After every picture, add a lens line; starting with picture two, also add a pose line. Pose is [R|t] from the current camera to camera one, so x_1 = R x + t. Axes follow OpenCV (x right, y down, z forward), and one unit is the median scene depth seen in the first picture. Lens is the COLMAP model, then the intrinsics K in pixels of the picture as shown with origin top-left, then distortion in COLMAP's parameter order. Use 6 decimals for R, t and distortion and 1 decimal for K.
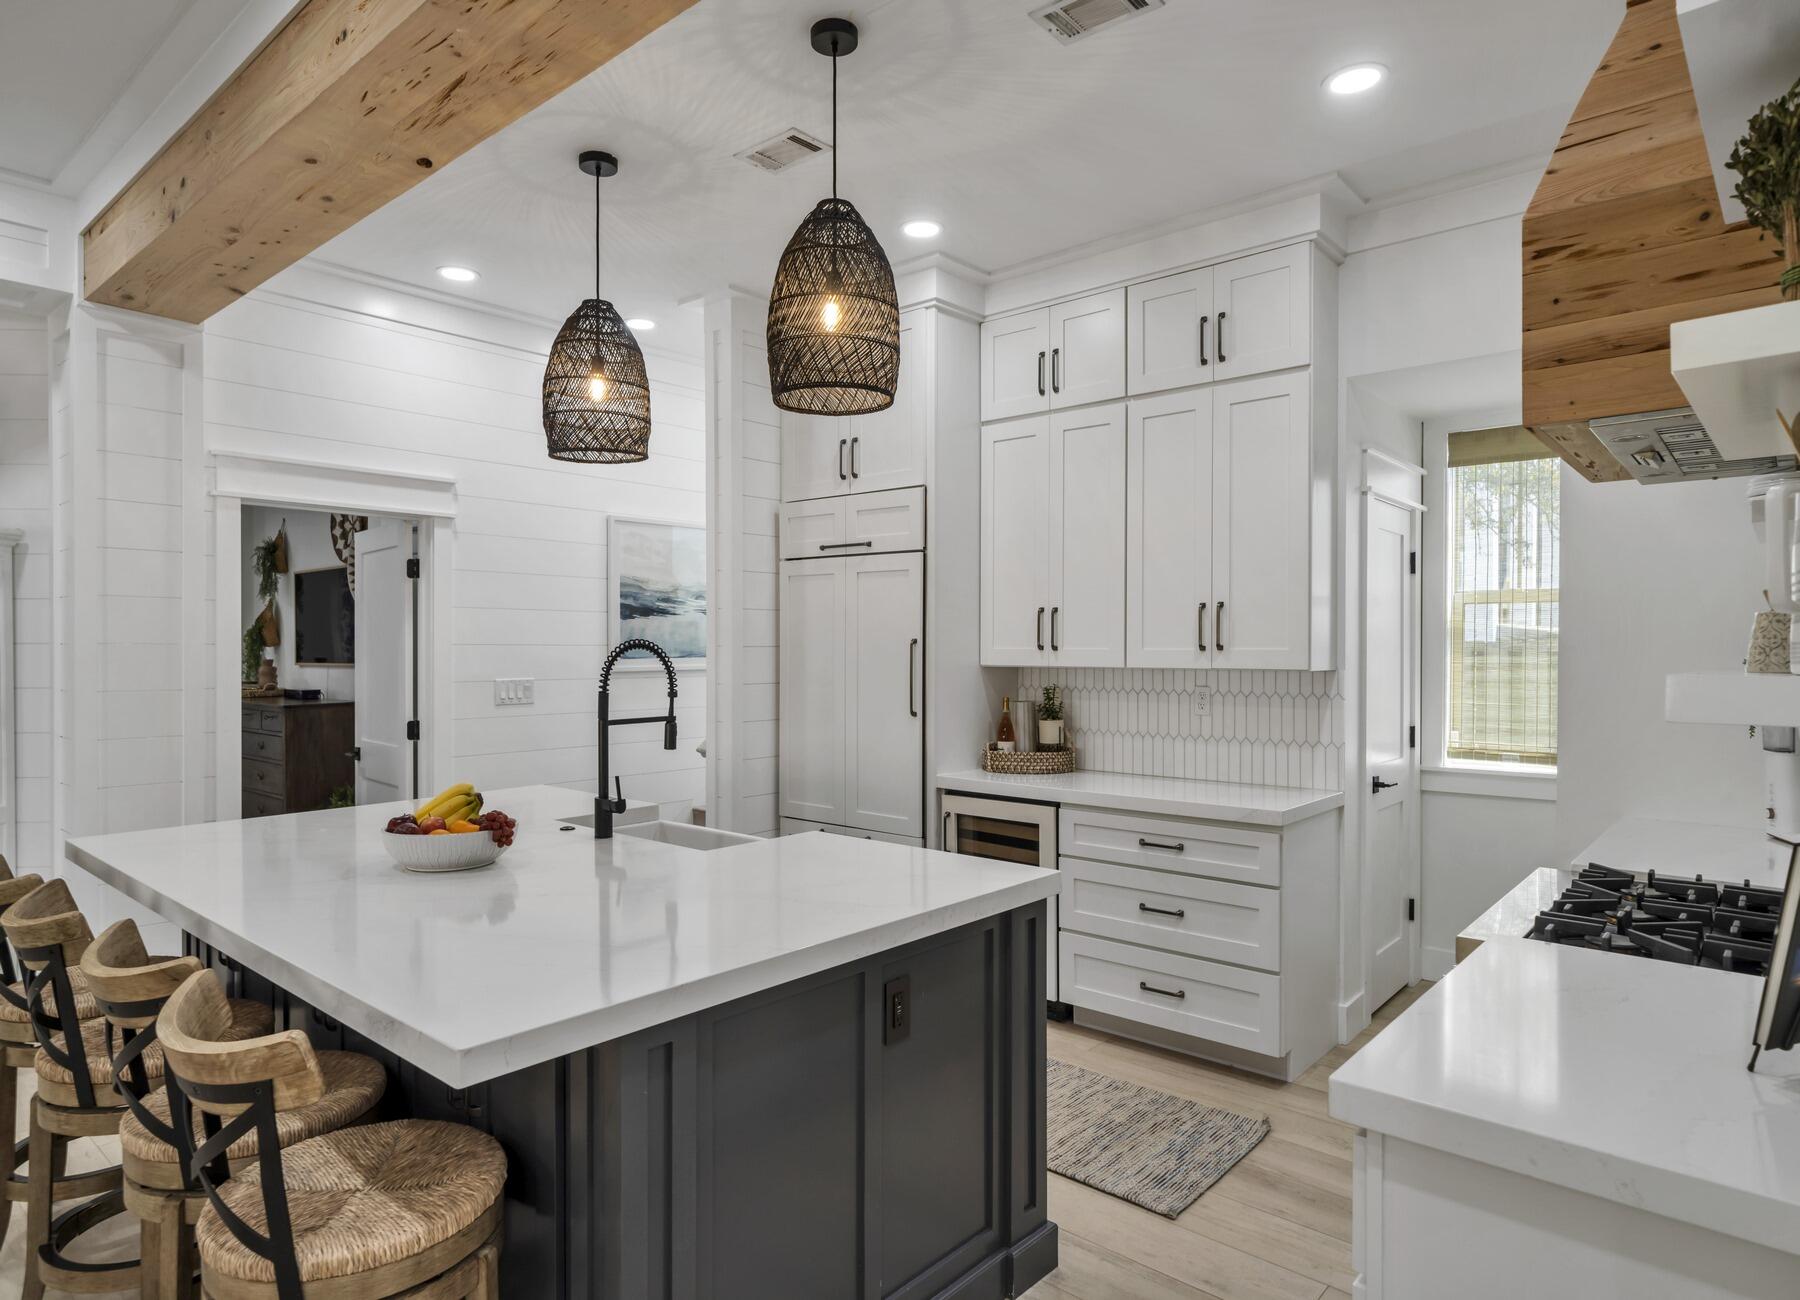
lens RADIAL K [[1032.1, 0, 890.5], [0, 1032.1, 652.5], [0, 0, 1]] dist [0.001295, -0.000227]
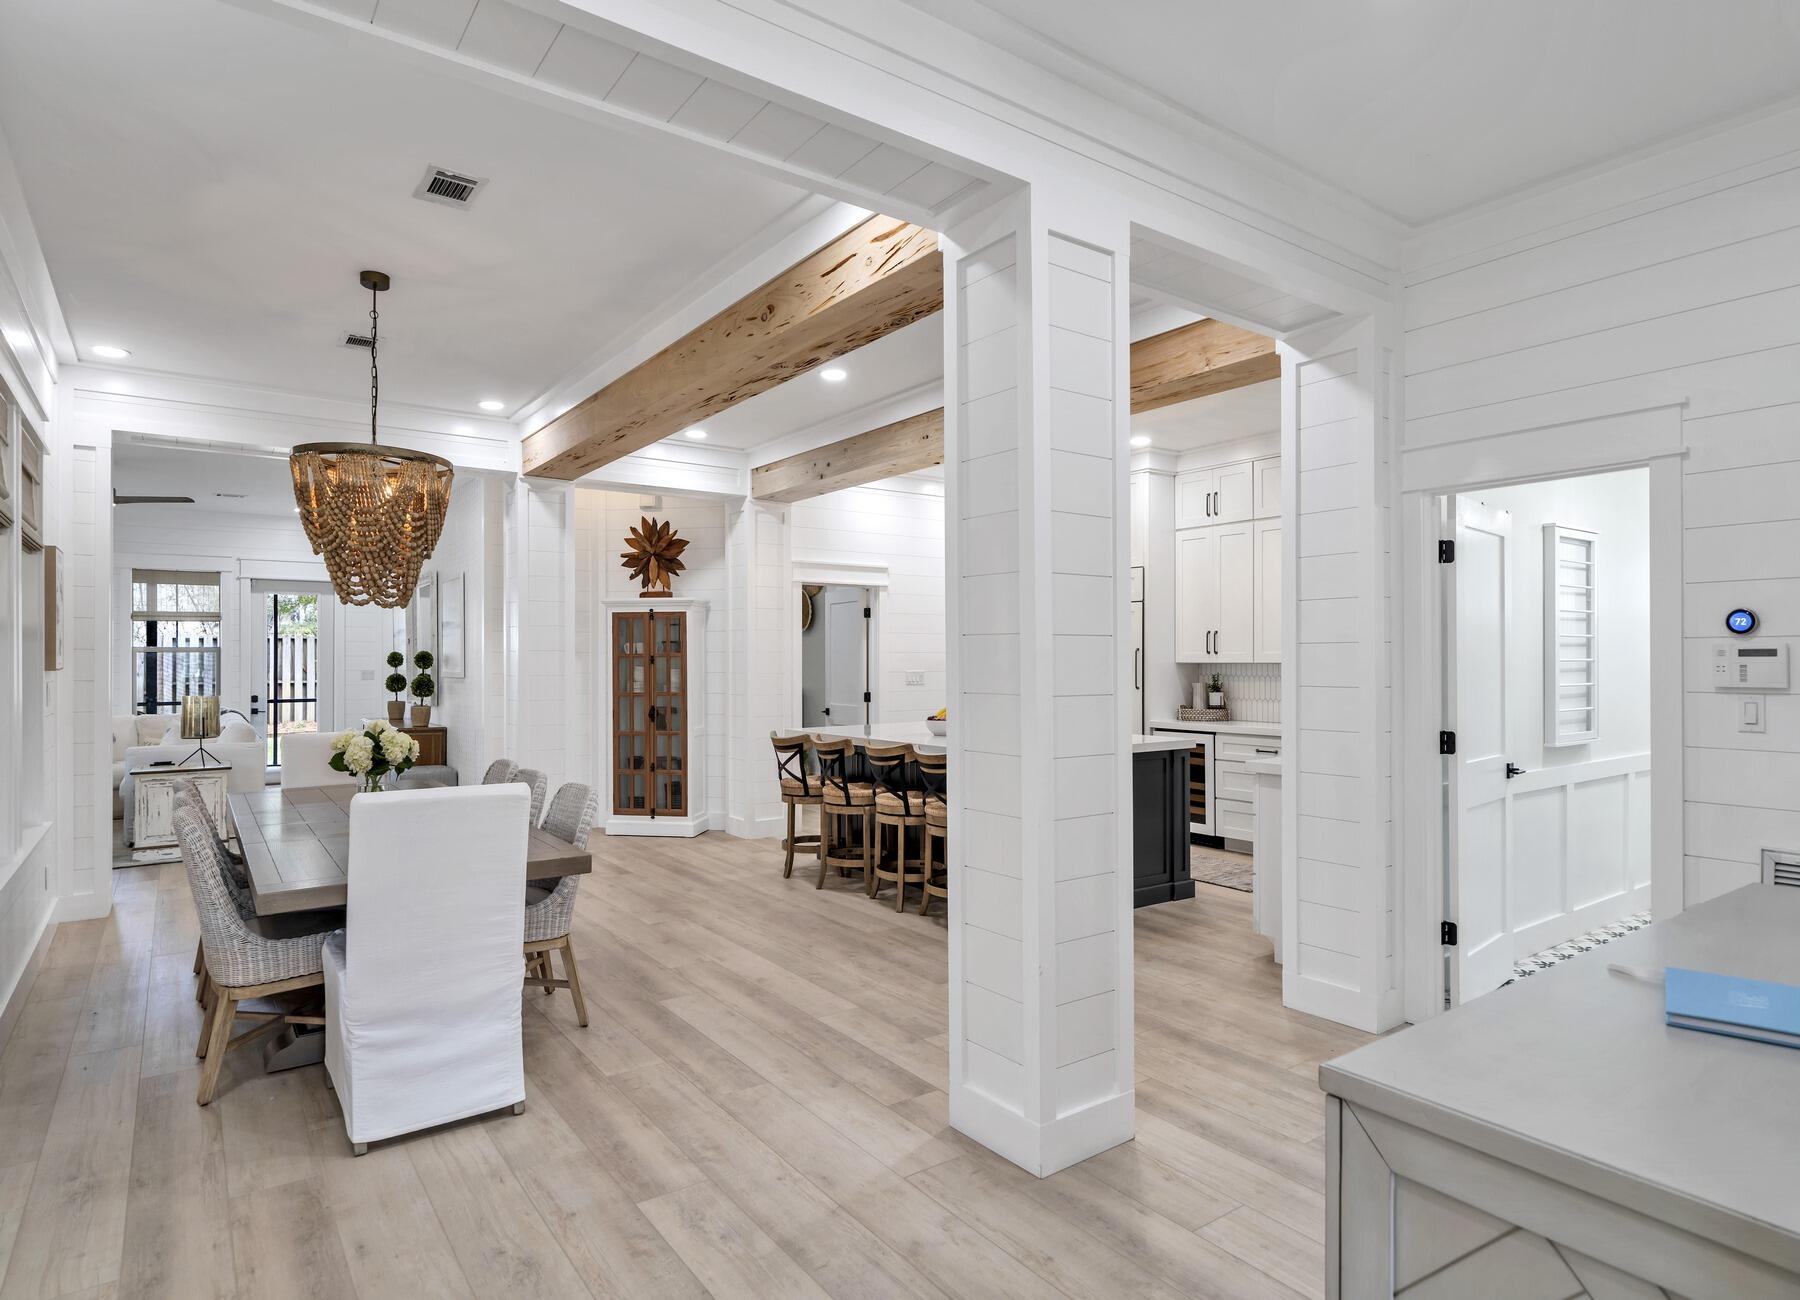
lens RADIAL K [[982.1, 0, 859.3], [0, 982.1, 656.2], [0, 0, 1]] dist [0.000836, -0.000563]
pose [[0.966292, -0.002817, -0.257434, -0.006462], [0.000691, 0.999965, -0.008350, 0.016388], [0.257449, 0.007891, 0.966260, -0.865552]]
